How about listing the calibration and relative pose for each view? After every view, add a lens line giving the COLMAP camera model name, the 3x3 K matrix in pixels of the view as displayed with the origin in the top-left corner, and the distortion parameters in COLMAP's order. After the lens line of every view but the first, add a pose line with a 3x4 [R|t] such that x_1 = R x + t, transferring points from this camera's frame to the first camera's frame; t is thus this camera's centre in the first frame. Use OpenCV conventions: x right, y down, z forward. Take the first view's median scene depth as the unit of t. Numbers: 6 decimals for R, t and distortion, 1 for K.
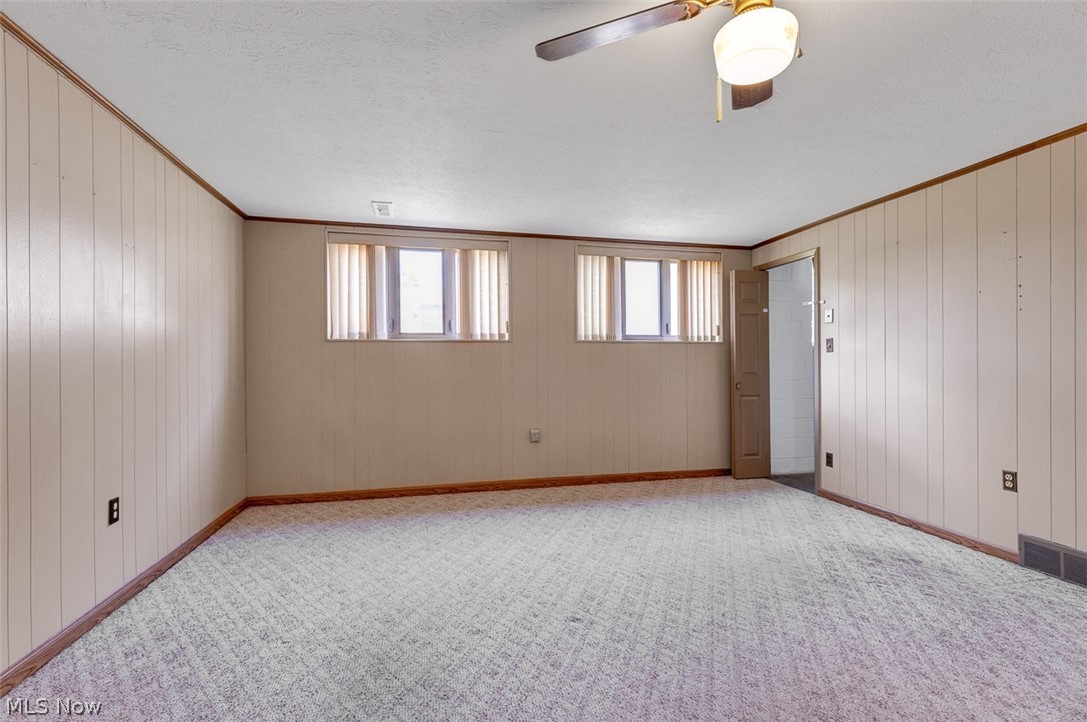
lens RADIAL K [[499.0, 0, 546.8], [0, 499.0, 361.7], [0, 0, 1]] dist [0.013586, -0.001656]
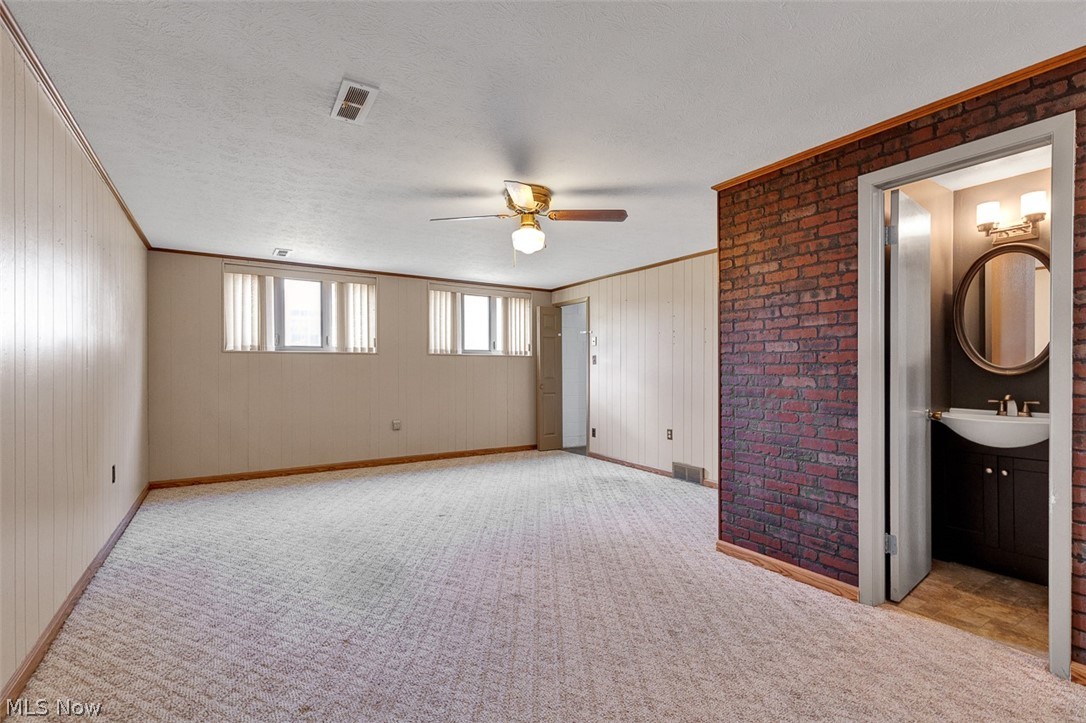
lens RADIAL K [[498.5, 0, 540.1], [0, 498.5, 369.9], [0, 0, 1]] dist [0.013586, -0.001656]
pose [[0.947515, 0.003715, 0.319691, -0.099465], [-0.005701, 0.999970, 0.005276, -0.008669], [-0.319662, -0.006822, 0.947507, -0.437871]]
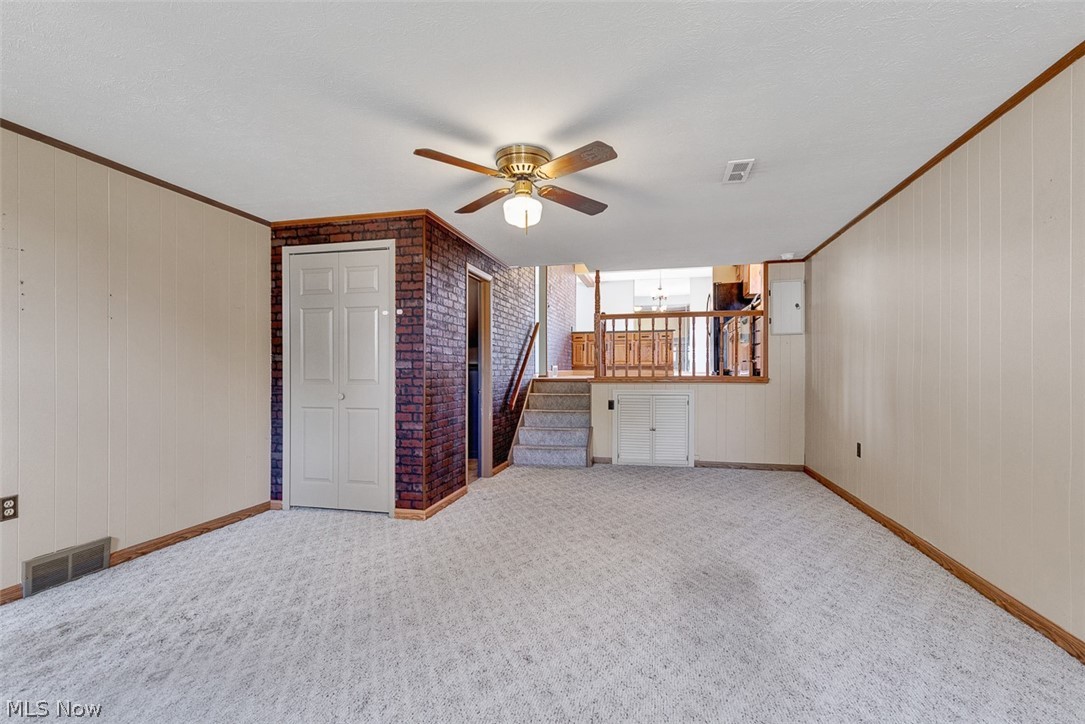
lens RADIAL K [[498.0, 0, 545.0], [0, 498.0, 370.6], [0, 0, 1]] dist [0.013586, -0.001656]
pose [[-0.893657, 0.005175, 0.448721, -0.198051], [0.002796, 0.999978, -0.005963, 0.008278], [-0.448742, -0.004075, -0.893652, 0.972360]]
